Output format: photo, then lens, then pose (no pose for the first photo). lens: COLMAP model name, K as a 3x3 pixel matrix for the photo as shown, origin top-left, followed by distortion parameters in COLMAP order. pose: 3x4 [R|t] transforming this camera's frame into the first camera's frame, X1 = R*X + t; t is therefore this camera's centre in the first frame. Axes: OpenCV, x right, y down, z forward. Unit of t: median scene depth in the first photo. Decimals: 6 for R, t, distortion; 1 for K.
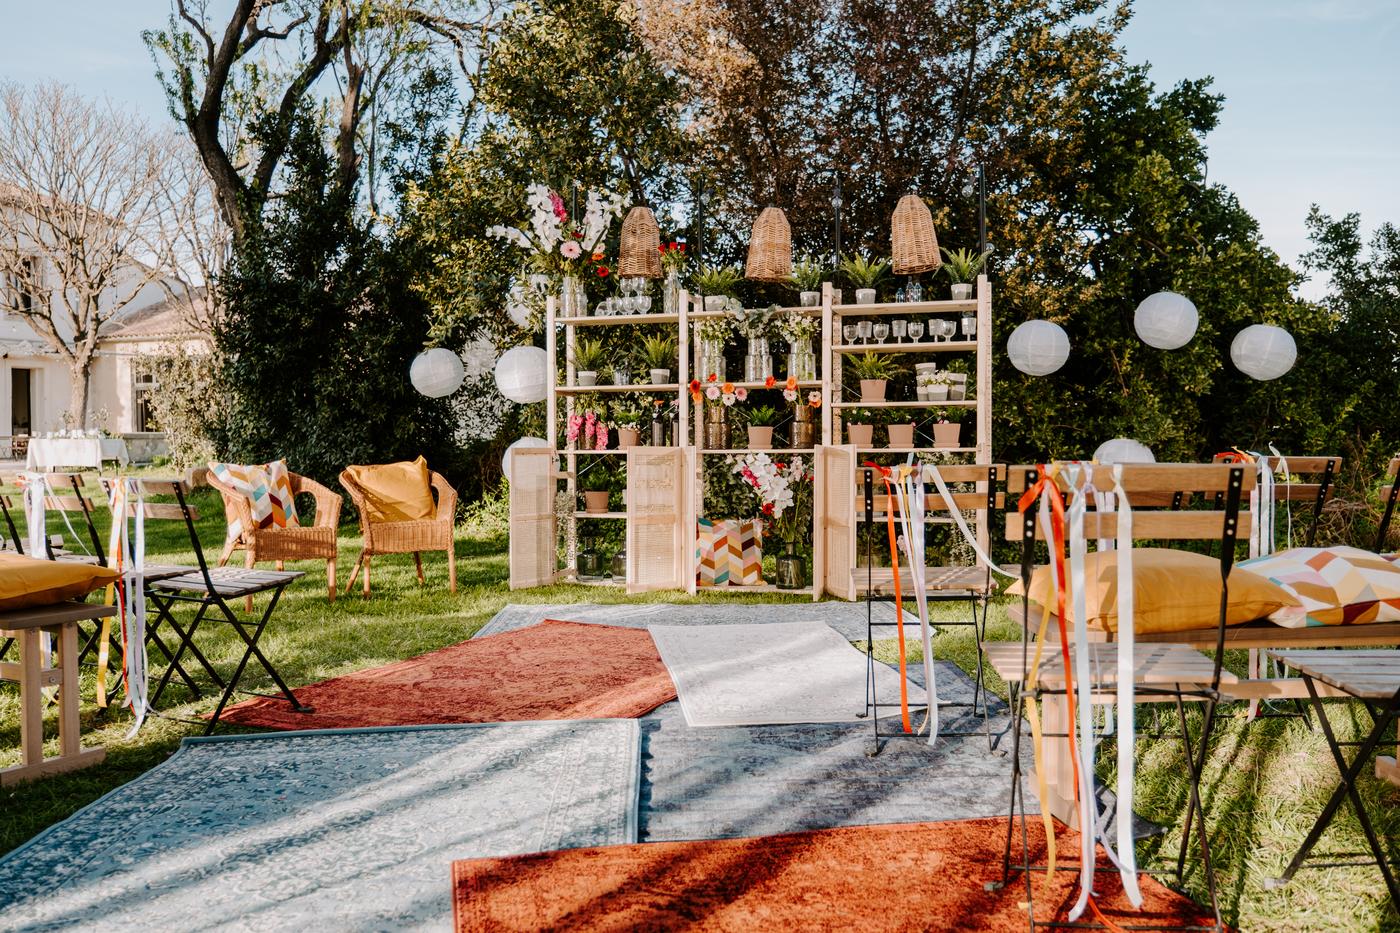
lens RADIAL K [[1205.9, 0, 696.6], [0, 1205.9, 463.7], [0, 0, 1]] dist [-0.000709, -0.000002]
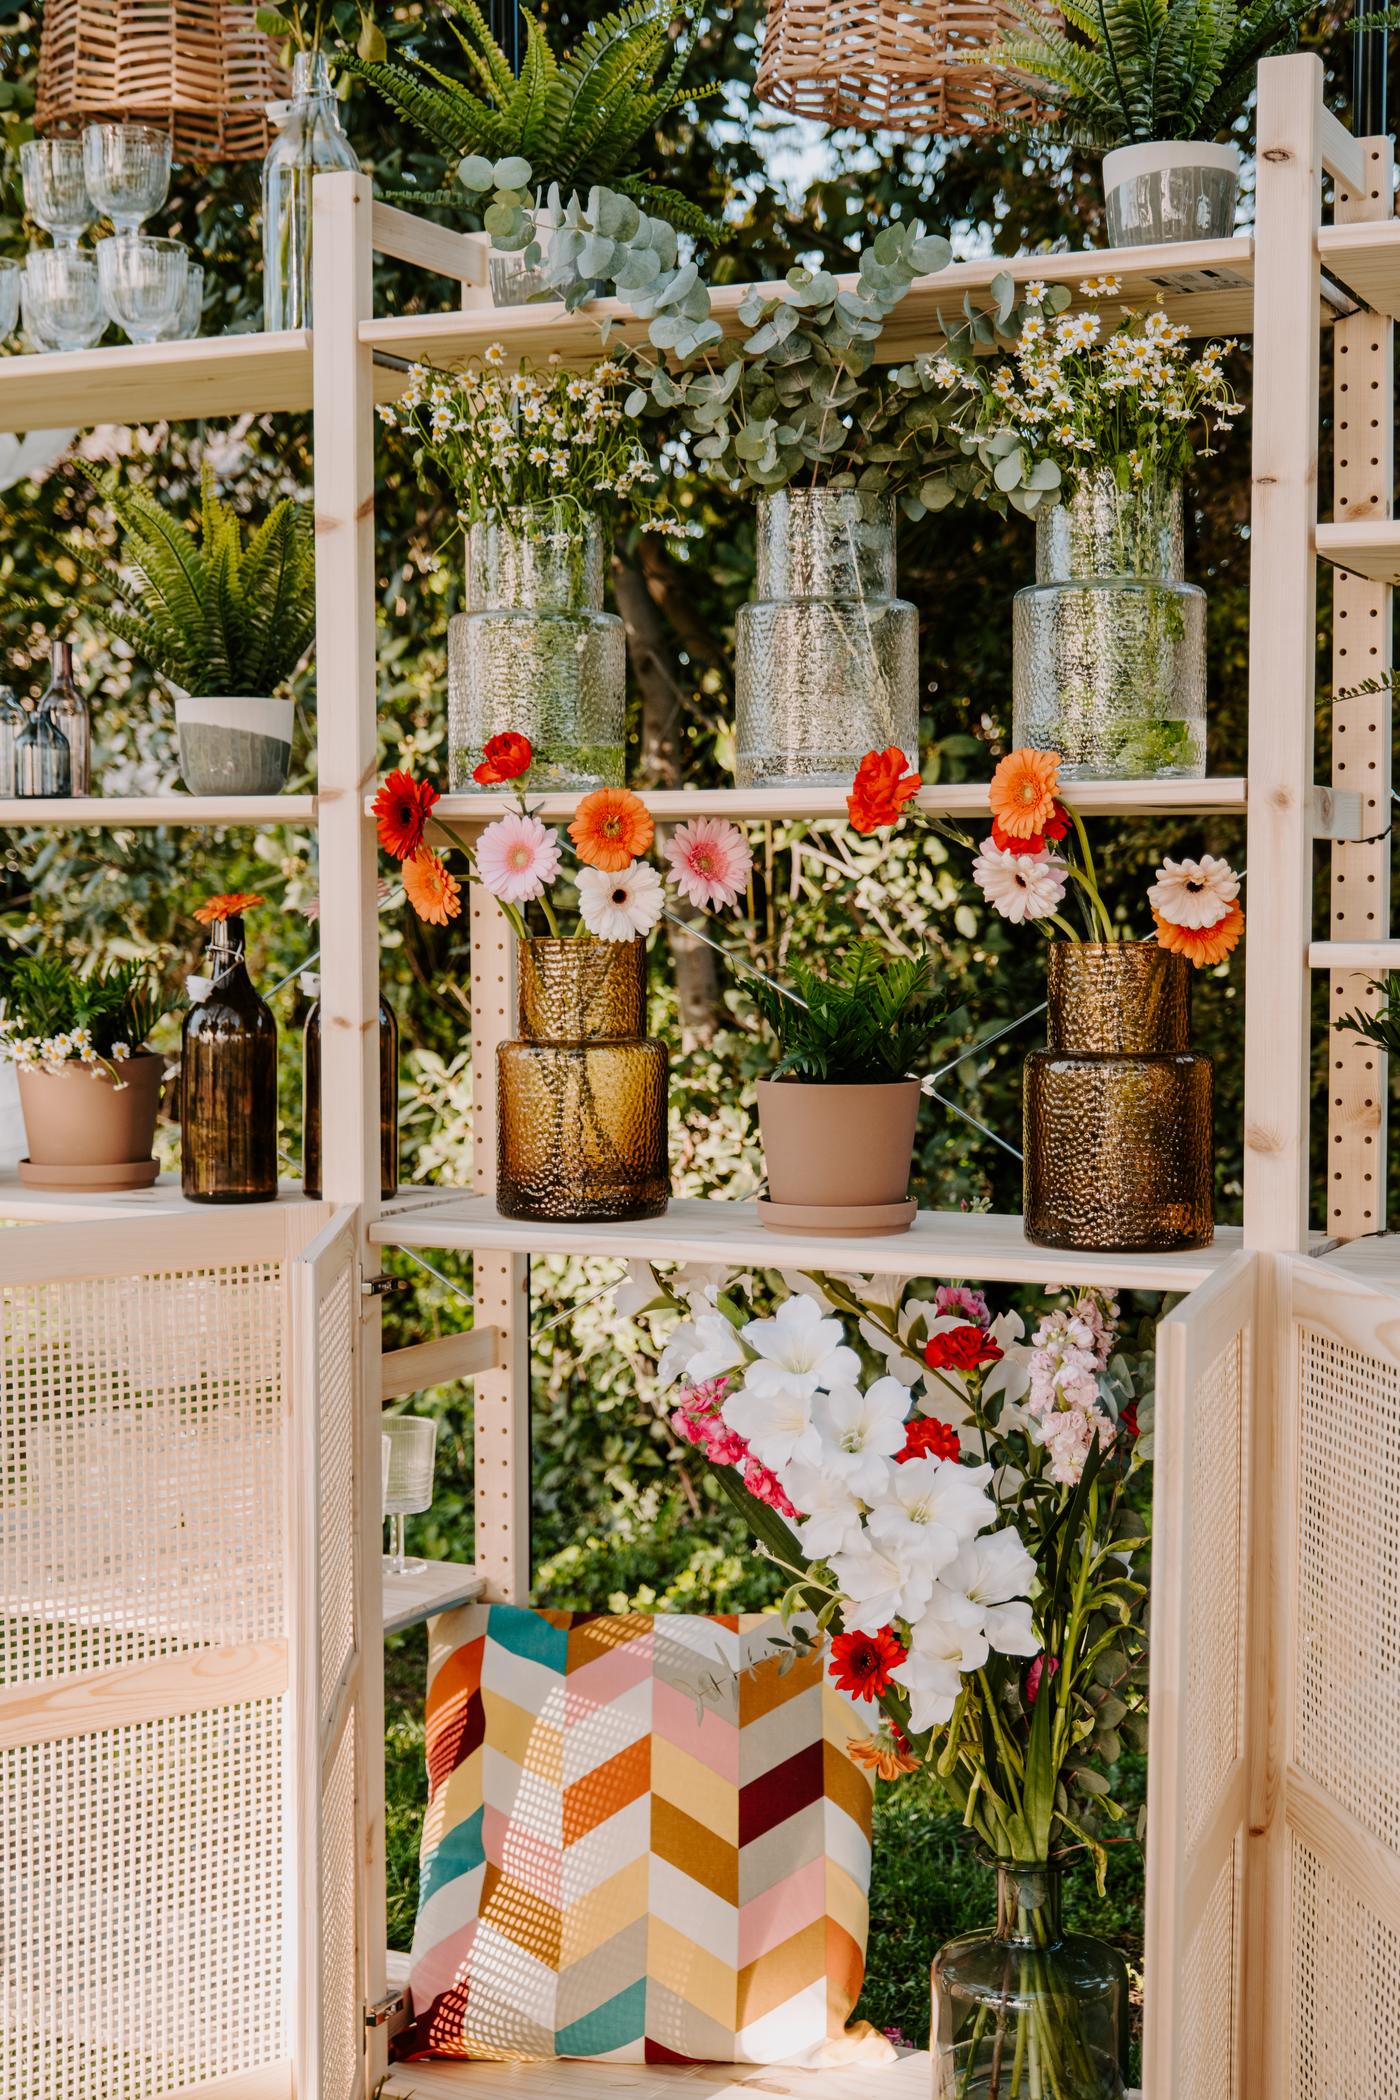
lens RADIAL K [[2935.1, 0, 706.0], [0, 2935.1, 1055.1], [0, 0, 1]] dist [0.006146, 0.000000]
pose [[0.994504, 0.004586, -0.104600, 0.076418], [0.001245, 0.998452, 0.055606, -0.055153], [0.104693, -0.055430, 0.992959, 0.645435]]
